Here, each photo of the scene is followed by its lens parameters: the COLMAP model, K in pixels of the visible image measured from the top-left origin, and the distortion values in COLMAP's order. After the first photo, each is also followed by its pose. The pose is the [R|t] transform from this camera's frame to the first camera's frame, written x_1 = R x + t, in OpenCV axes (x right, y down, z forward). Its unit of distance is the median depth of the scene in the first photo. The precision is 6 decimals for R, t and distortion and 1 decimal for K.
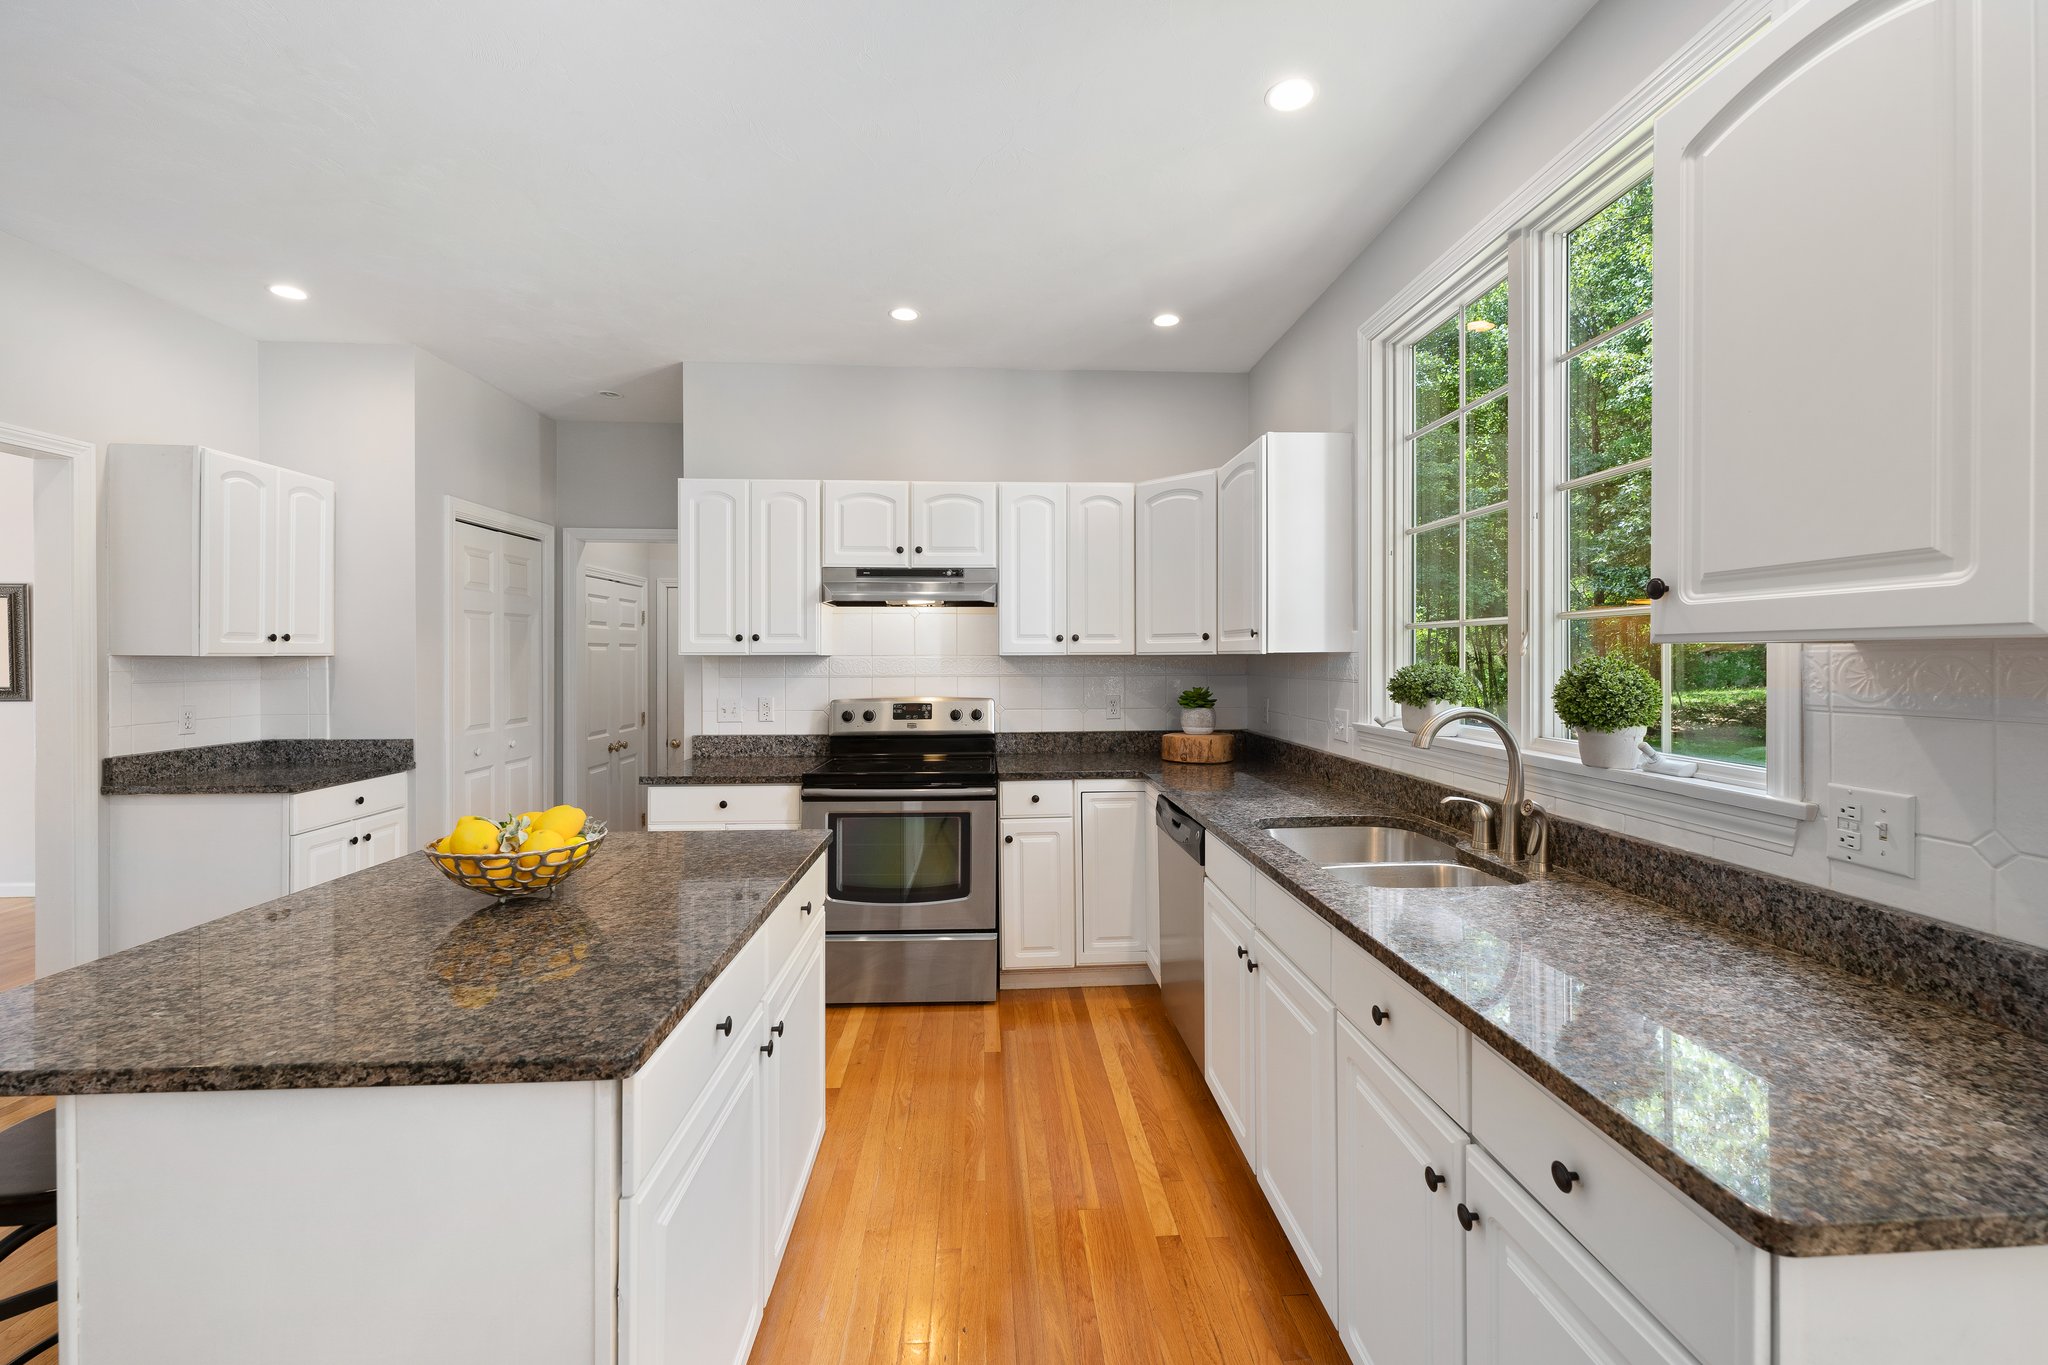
lens RADIAL K [[806.7, 0, 1034.2], [0, 806.7, 659.4], [0, 0, 1]] dist [-0.000331, -0.000010]
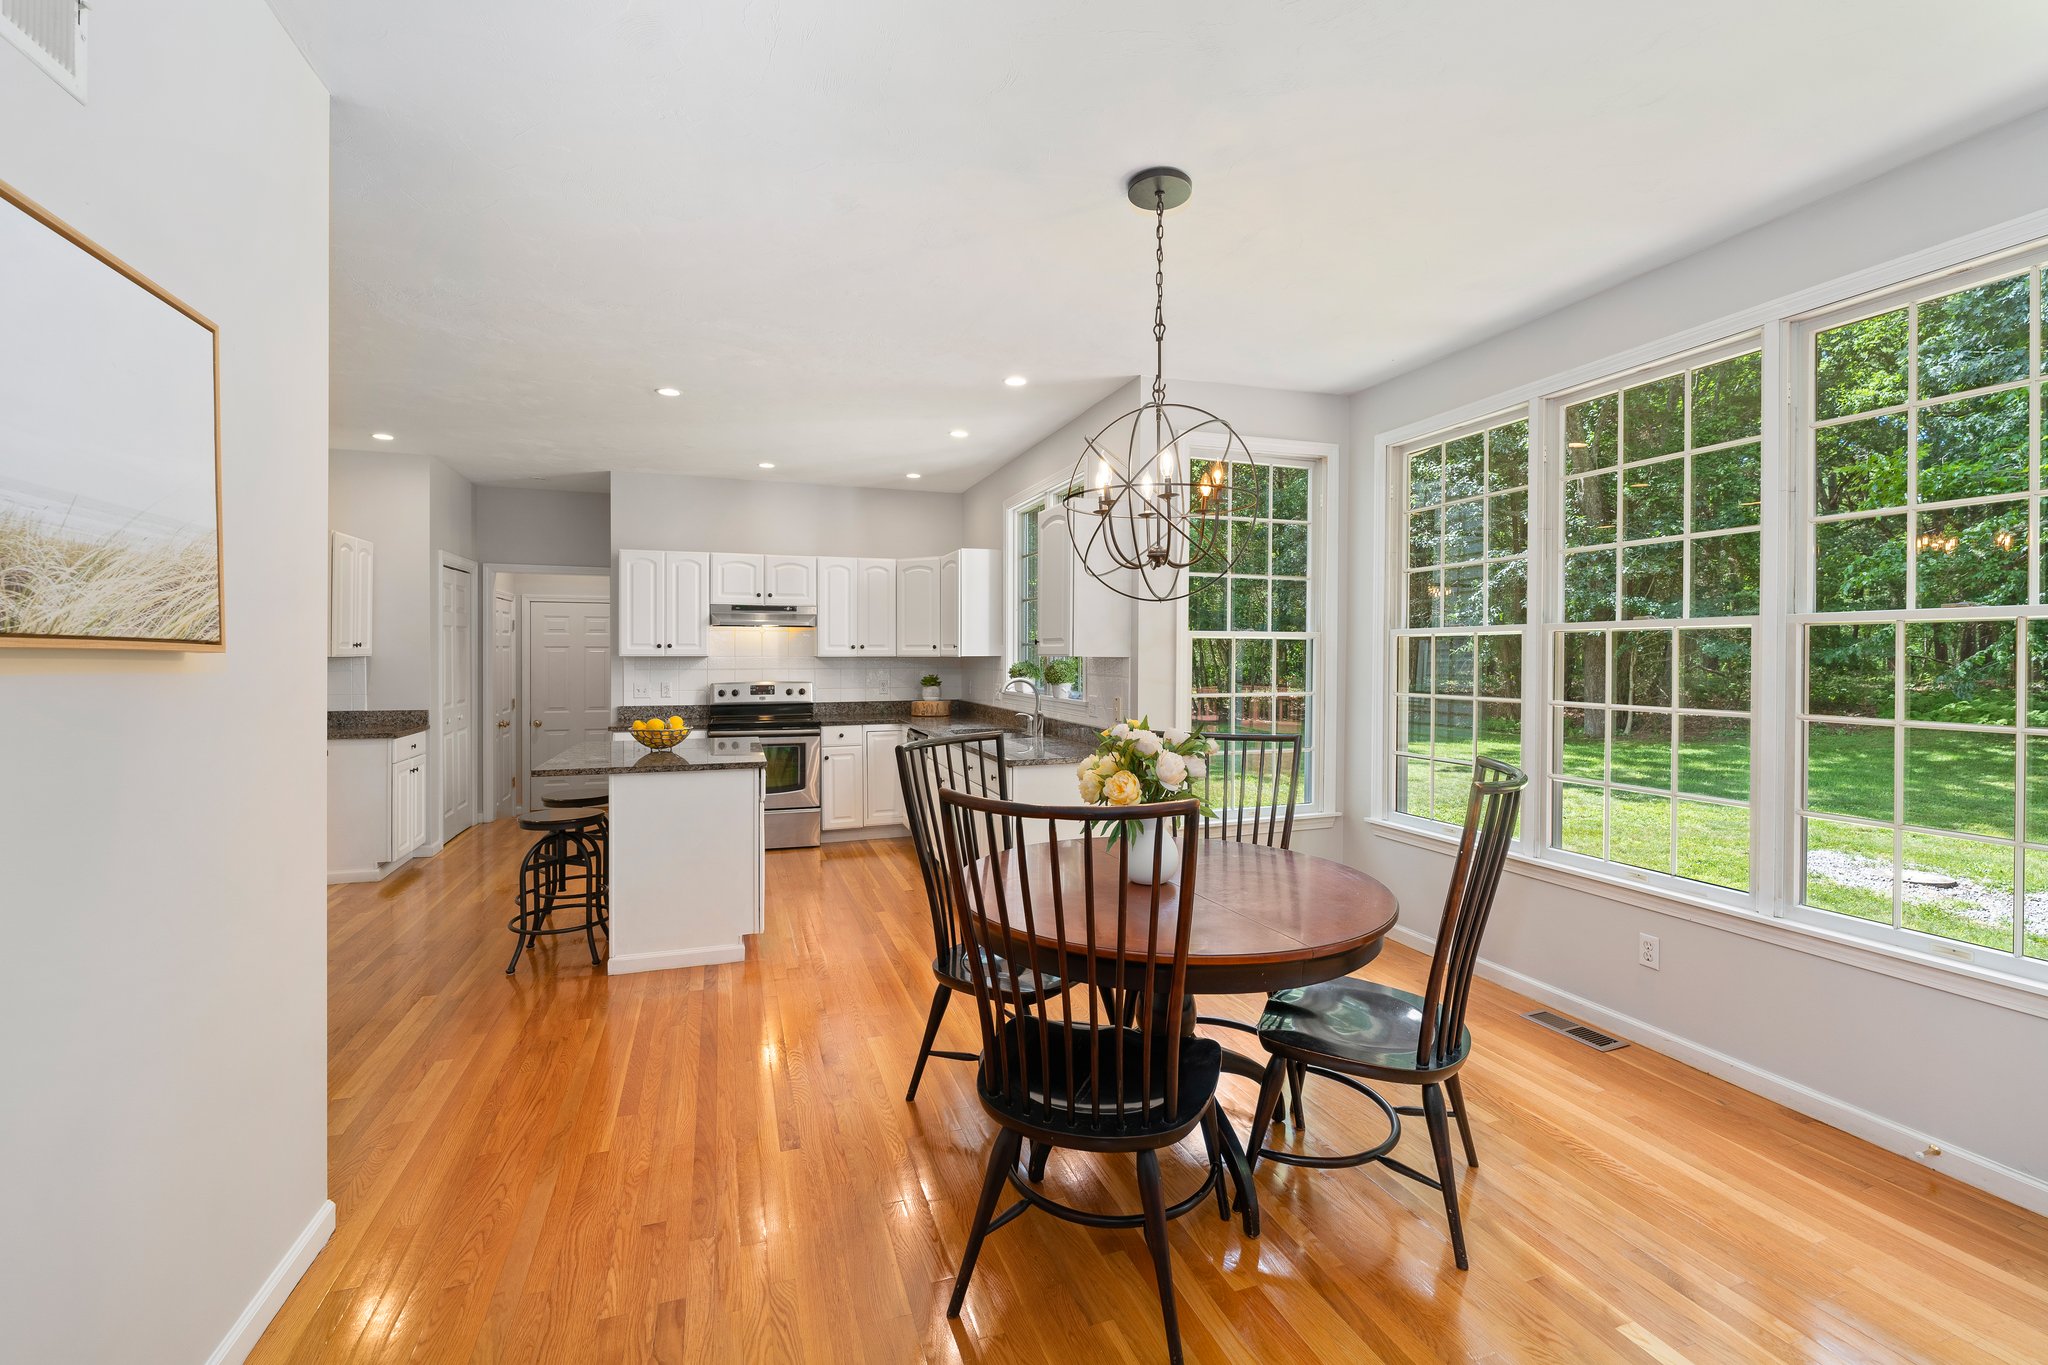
lens RADIAL K [[849.0, 0, 1021.1], [0, 849.0, 660.7], [0, 0, 1]] dist [-0.000393, -0.000059]
pose [[0.963616, 0.000315, 0.267291, -0.110482], [-0.002314, 0.999972, 0.007165, -0.010441], [-0.267281, -0.007523, 0.963589, -0.882459]]
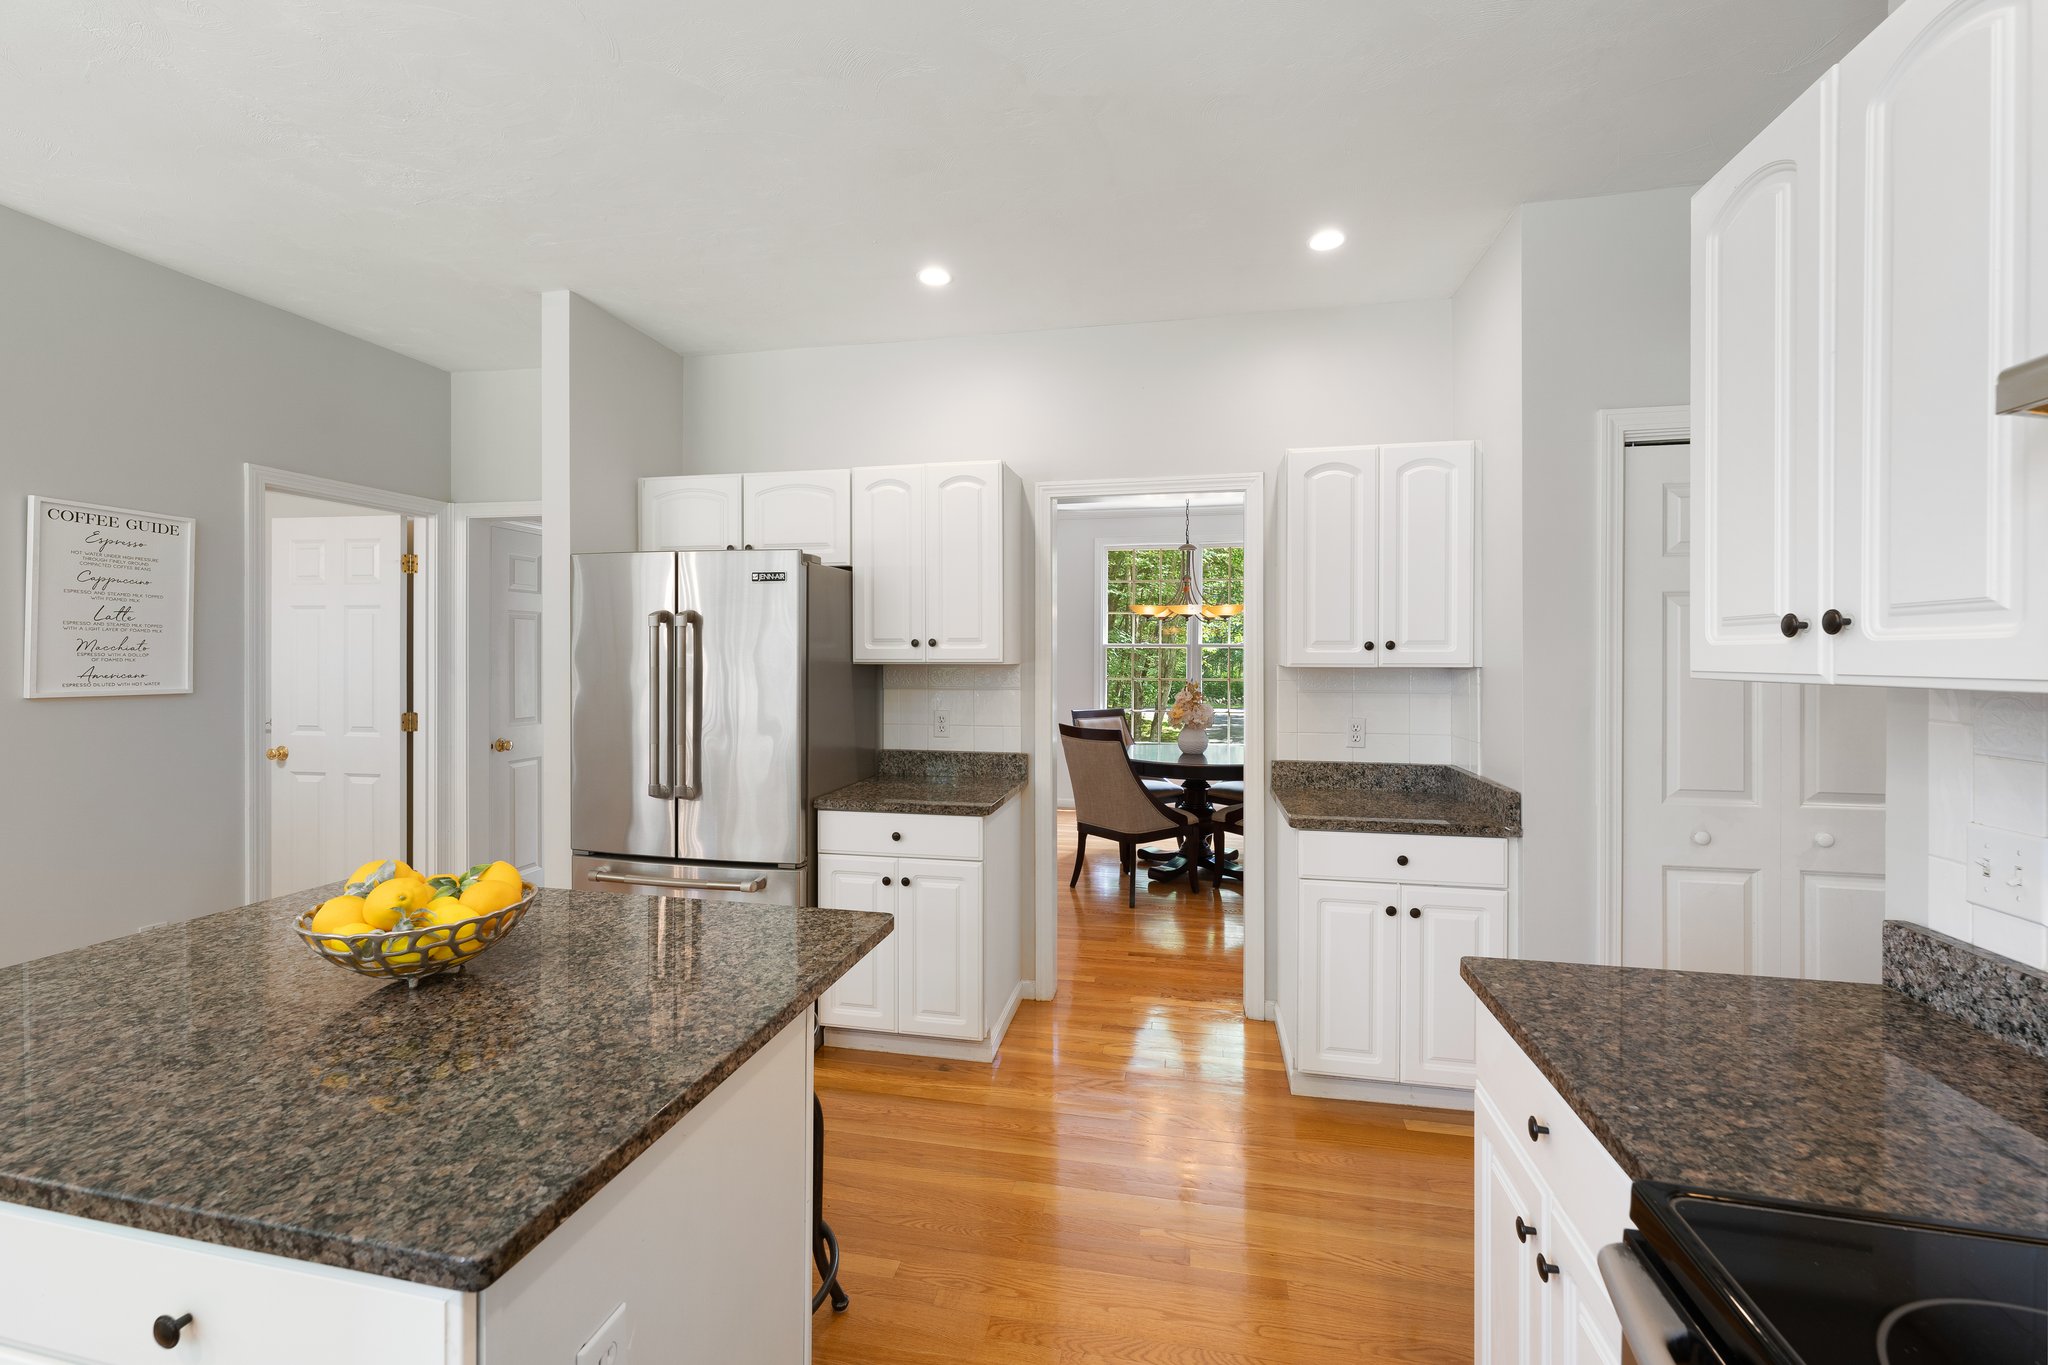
lens RADIAL K [[806.7, 0, 1034.2], [0, 806.7, 659.4], [0, 0, 1]] dist [-0.000331, -0.000010]
pose [[-0.256068, 0.003158, -0.966654, -0.018784], [-0.004405, 0.999980, 0.004434, -0.013434], [0.966649, 0.005394, -0.256049, 0.790342]]
